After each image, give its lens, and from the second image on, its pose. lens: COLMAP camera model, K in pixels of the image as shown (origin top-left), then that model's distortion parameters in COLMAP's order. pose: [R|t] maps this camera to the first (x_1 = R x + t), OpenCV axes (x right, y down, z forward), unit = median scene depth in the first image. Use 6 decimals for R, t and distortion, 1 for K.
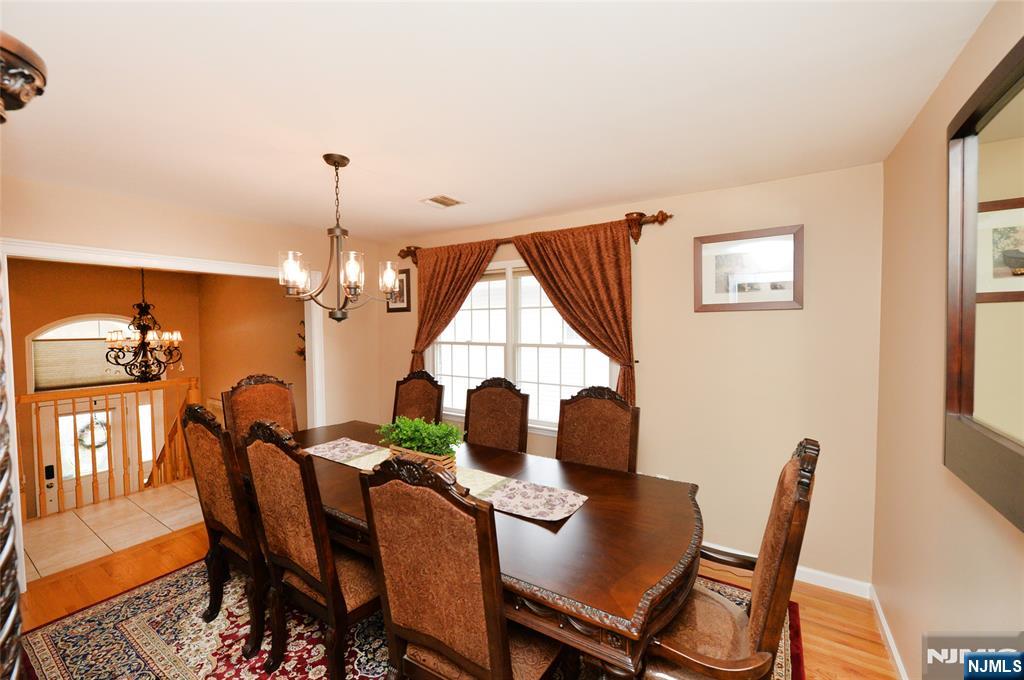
lens RADIAL K [[423.9, 0, 512.0], [0, 423.9, 340.0], [0, 0, 1]] dist [-0.002123, -0.000287]
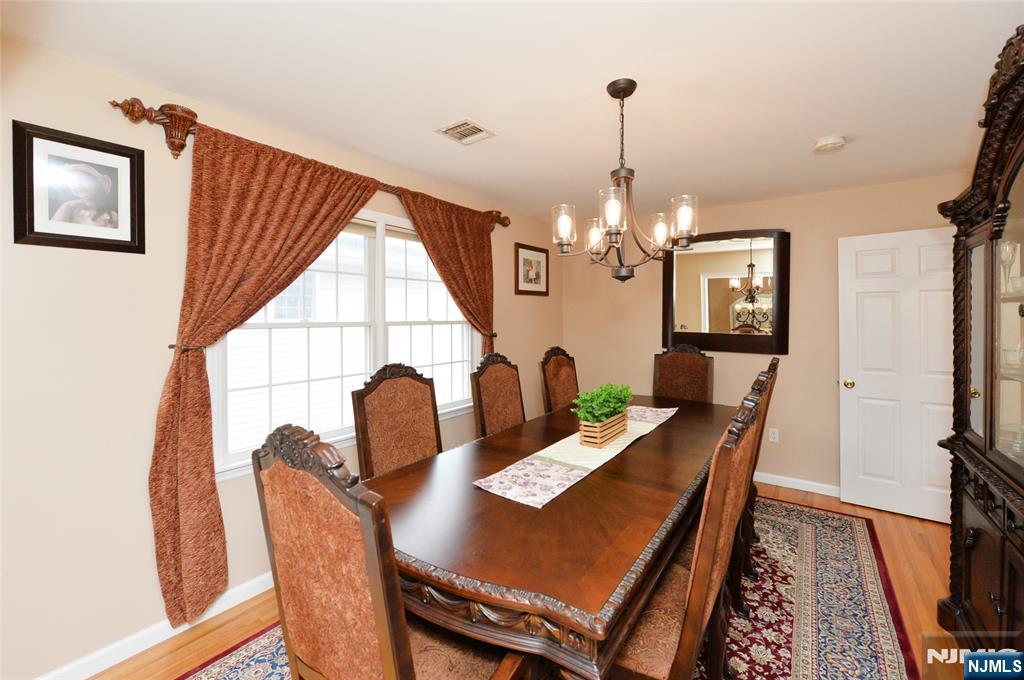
lens RADIAL K [[423.9, 0, 512.0], [0, 423.9, 340.0], [0, 0, 1]] dist [-0.002123, -0.000287]
pose [[0.044196, -0.045394, 0.997991, -0.804915], [0.035817, 0.998397, 0.043827, 0.015984], [-0.998381, 0.033808, 0.045751, 0.776881]]
